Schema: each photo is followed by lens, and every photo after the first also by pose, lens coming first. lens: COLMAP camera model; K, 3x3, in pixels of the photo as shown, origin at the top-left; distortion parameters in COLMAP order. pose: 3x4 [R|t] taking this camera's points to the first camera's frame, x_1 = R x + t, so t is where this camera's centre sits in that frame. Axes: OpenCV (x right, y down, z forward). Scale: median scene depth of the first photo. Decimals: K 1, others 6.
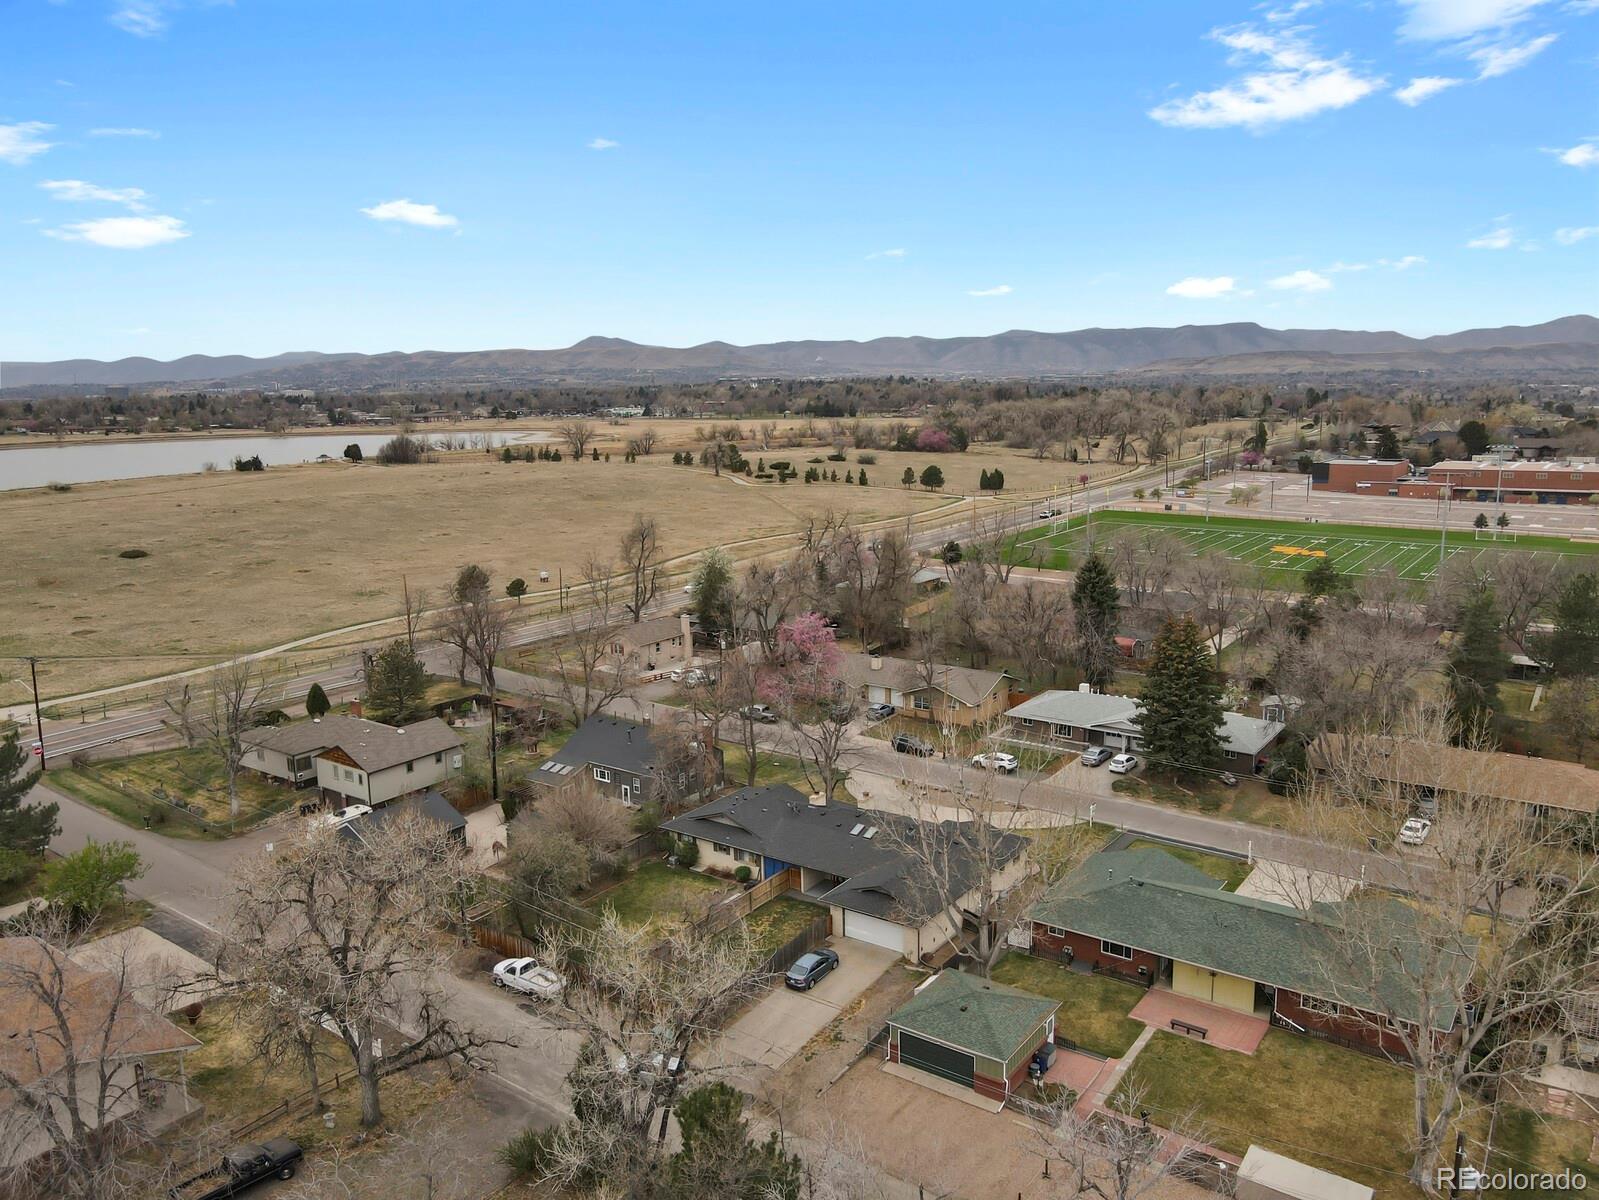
lens RADIAL K [[1175.3, 0, 792.7], [0, 1175.3, 594.1], [0, 0, 1]] dist [-0.013255, 0.048578]
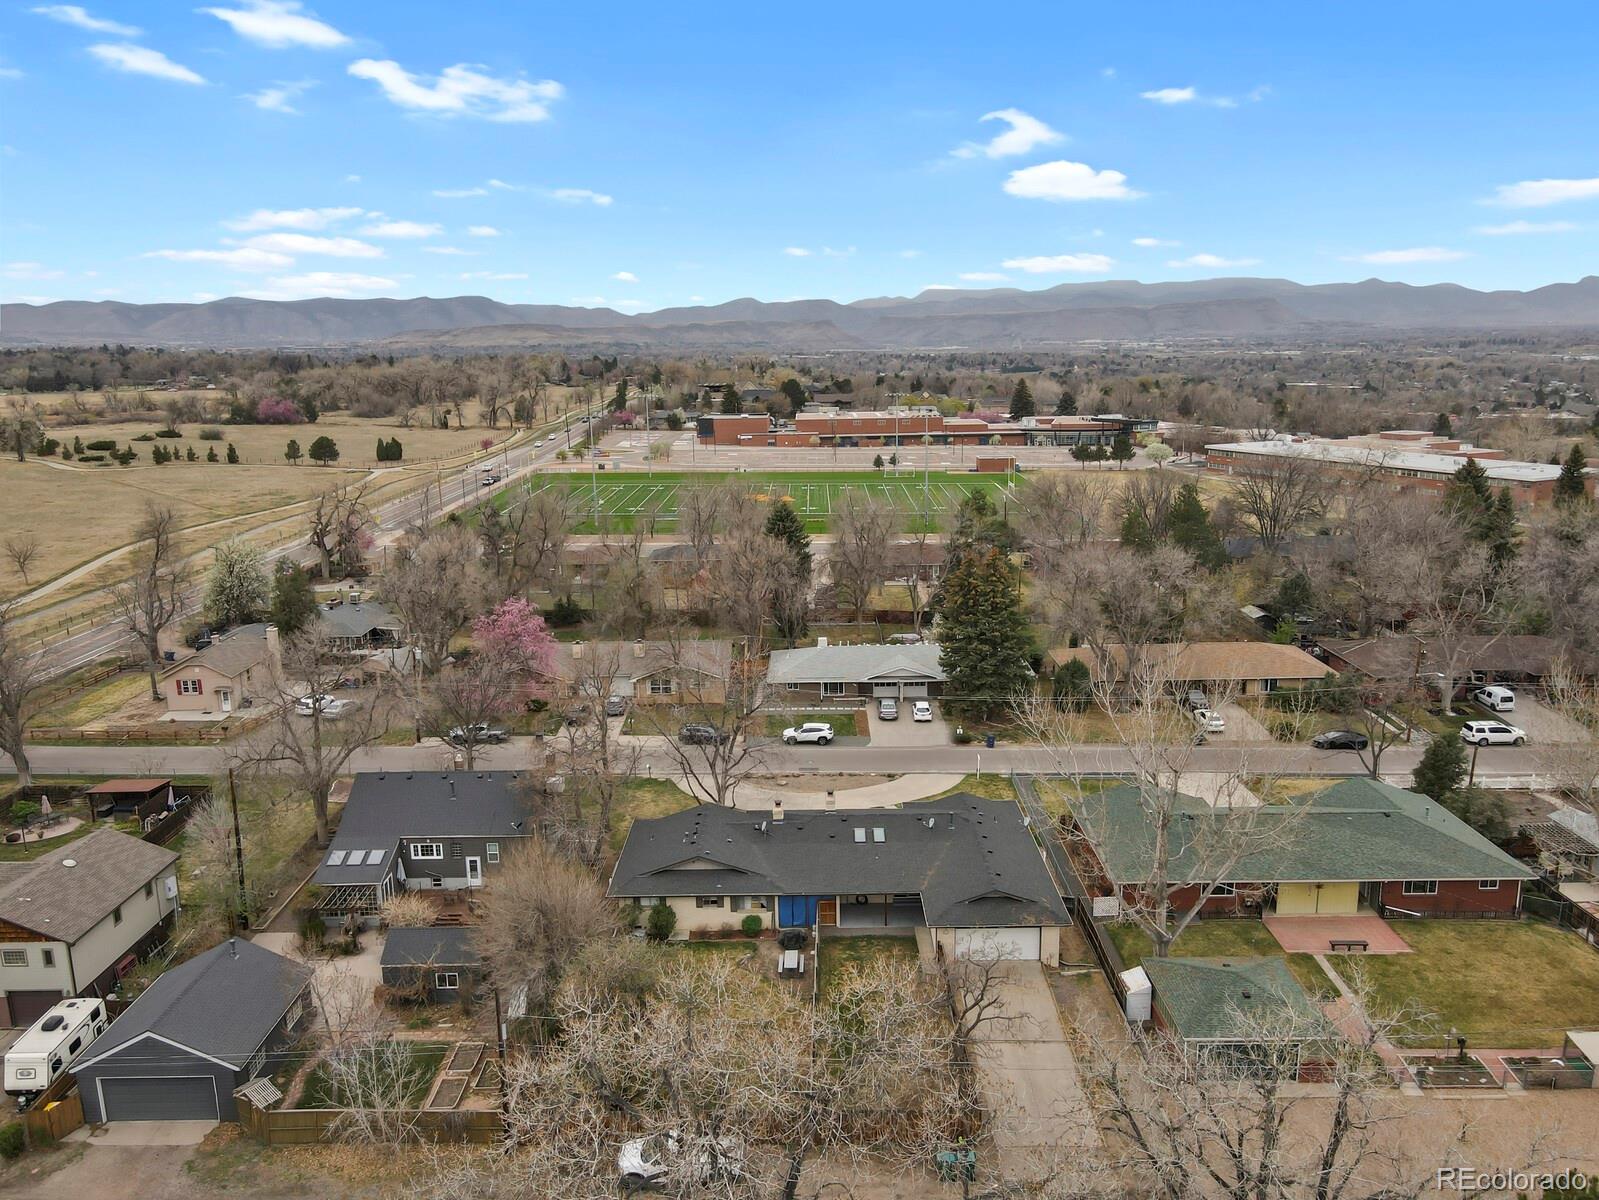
lens RADIAL K [[1175.3, 0, 792.7], [0, 1175.3, 594.1], [0, 0, 1]] dist [-0.013255, 0.048578]
pose [[0.816618, -0.117302, 0.565134, -0.270341], [0.104435, 0.992998, 0.055202, -0.011552], [-0.567652, 0.013941, 0.823150, 0.216722]]
